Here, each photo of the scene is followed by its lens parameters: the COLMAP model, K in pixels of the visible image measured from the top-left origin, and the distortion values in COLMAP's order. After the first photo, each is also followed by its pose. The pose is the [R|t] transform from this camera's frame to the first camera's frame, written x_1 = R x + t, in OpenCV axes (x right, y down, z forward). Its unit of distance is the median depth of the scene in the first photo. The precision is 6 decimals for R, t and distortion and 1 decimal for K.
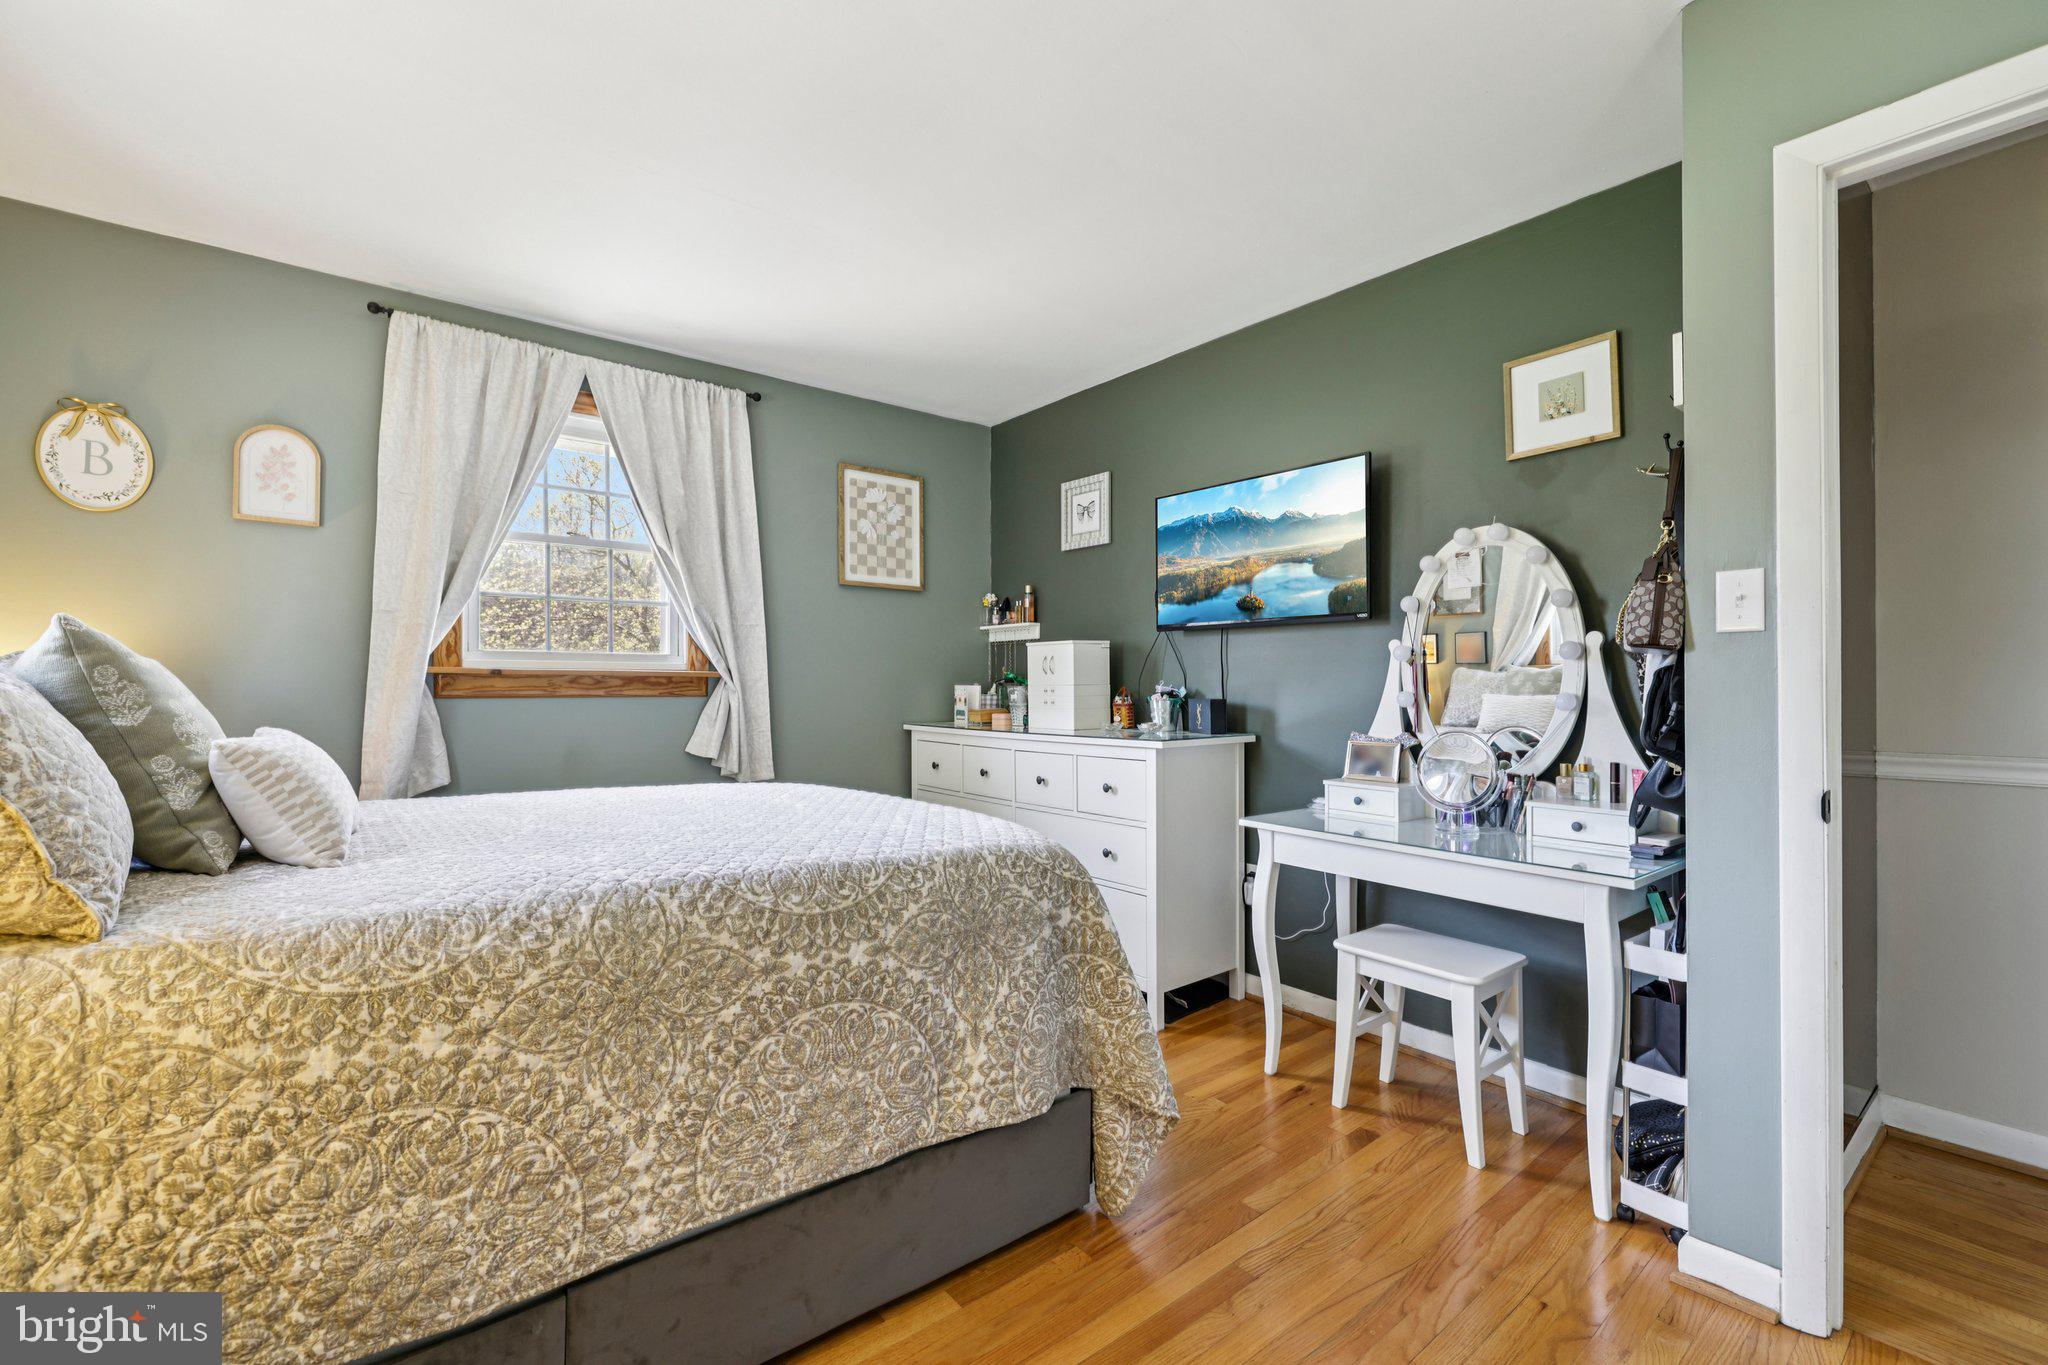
lens RADIAL K [[865.0, 0, 1021.2], [0, 865.0, 684.4], [0, 0, 1]] dist [-0.001229, 0.000498]
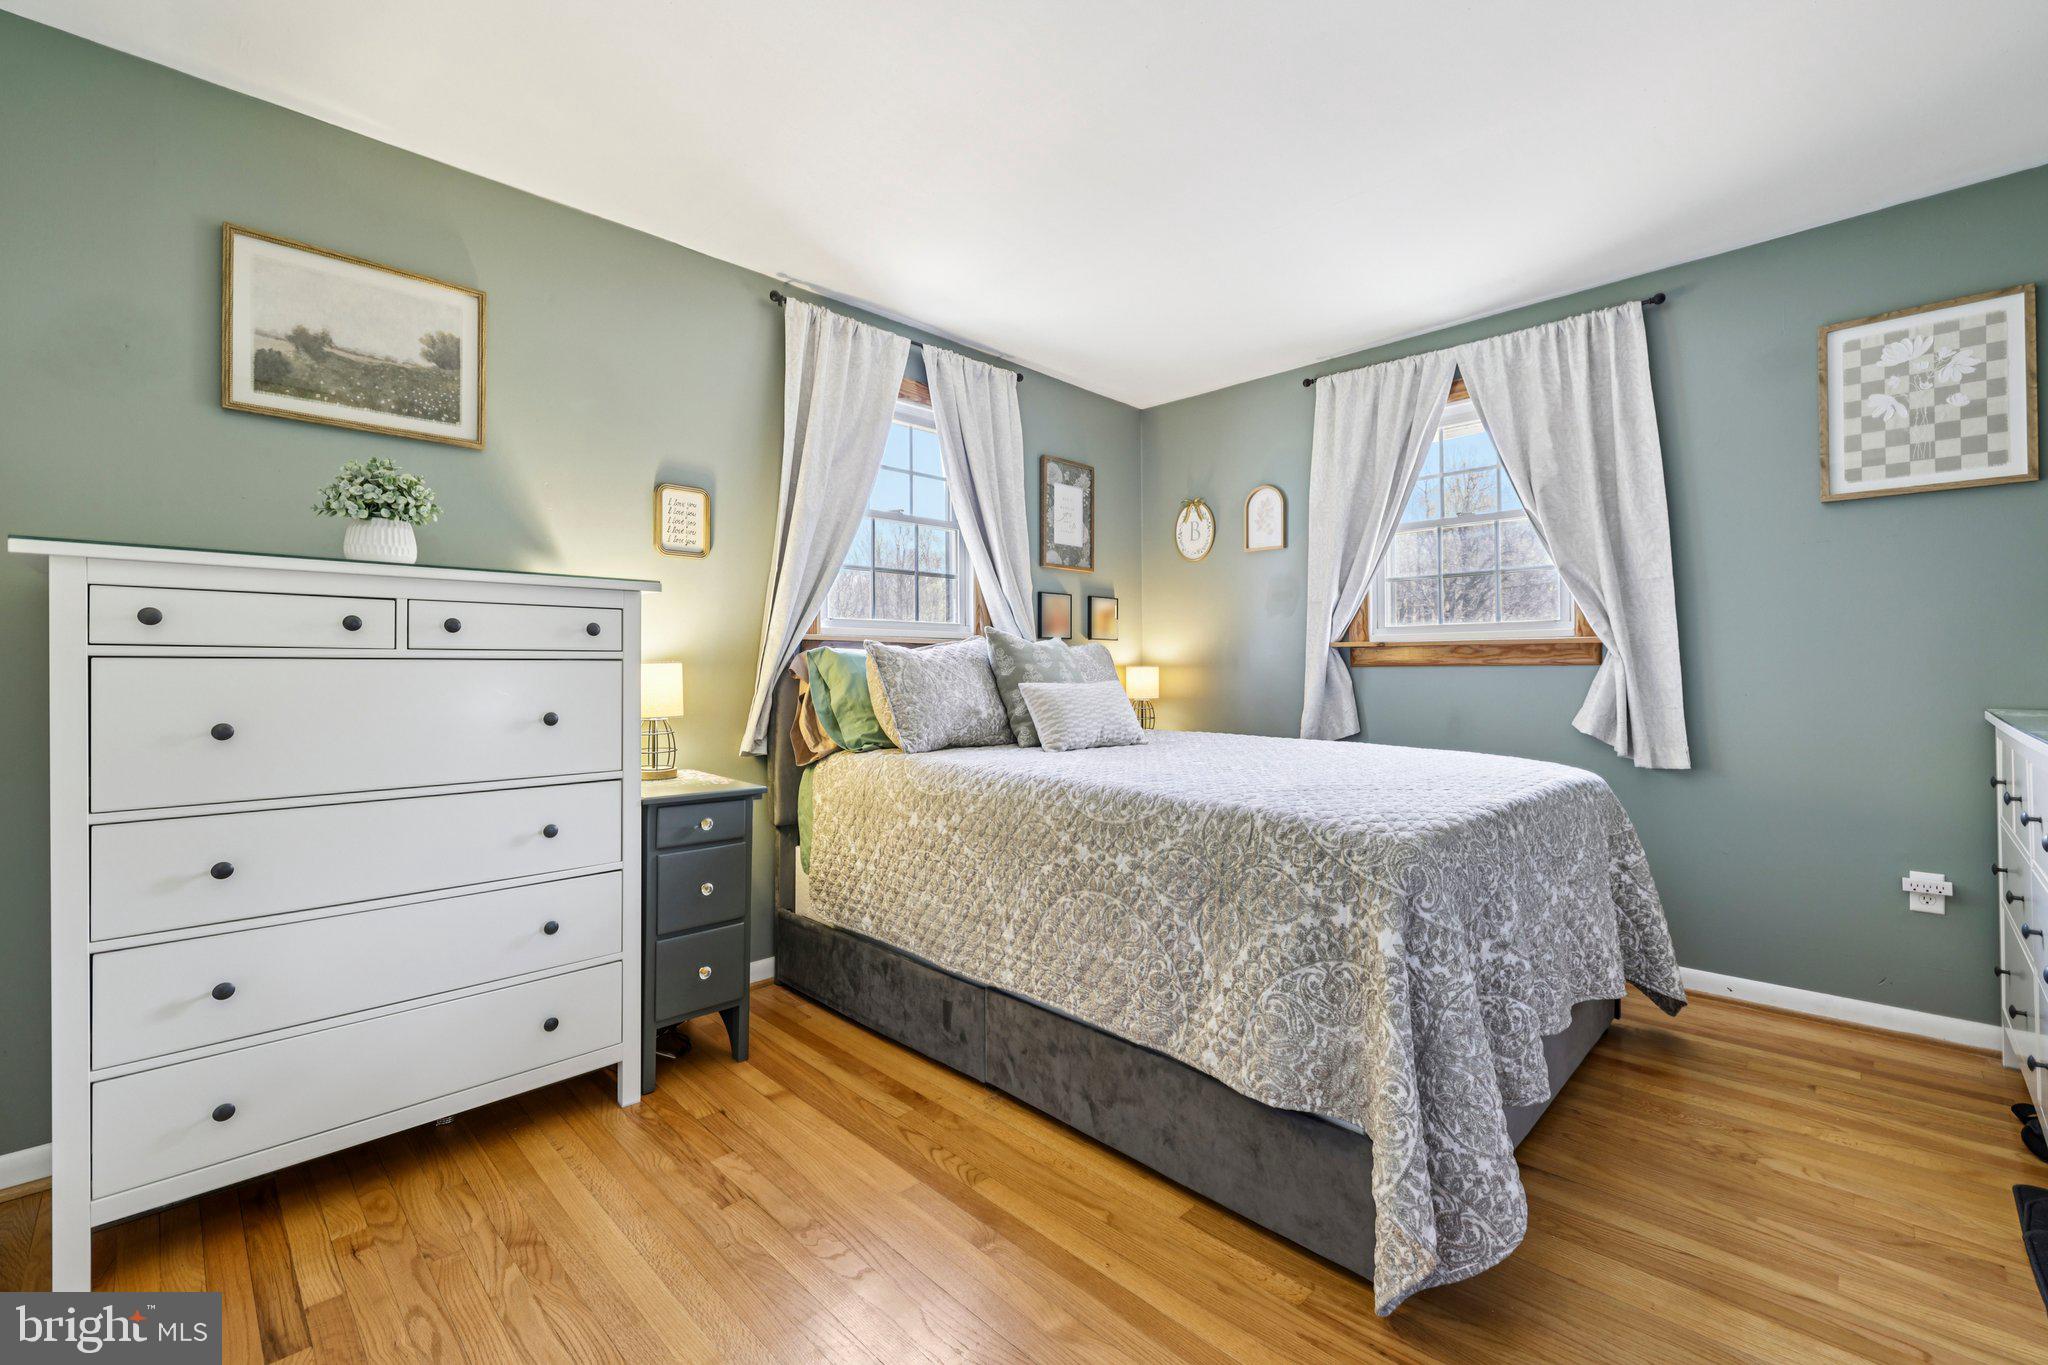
lens RADIAL K [[865.0, 0, 1020.4], [0, 865.0, 667.3], [0, 0, 1]] dist [-0.001229, 0.000498]
pose [[0.104552, -0.004397, -0.994510, 0.656585], [0.009327, 0.999951, -0.003441, 0.020266], [0.994476, -0.008916, 0.104588, 0.458524]]
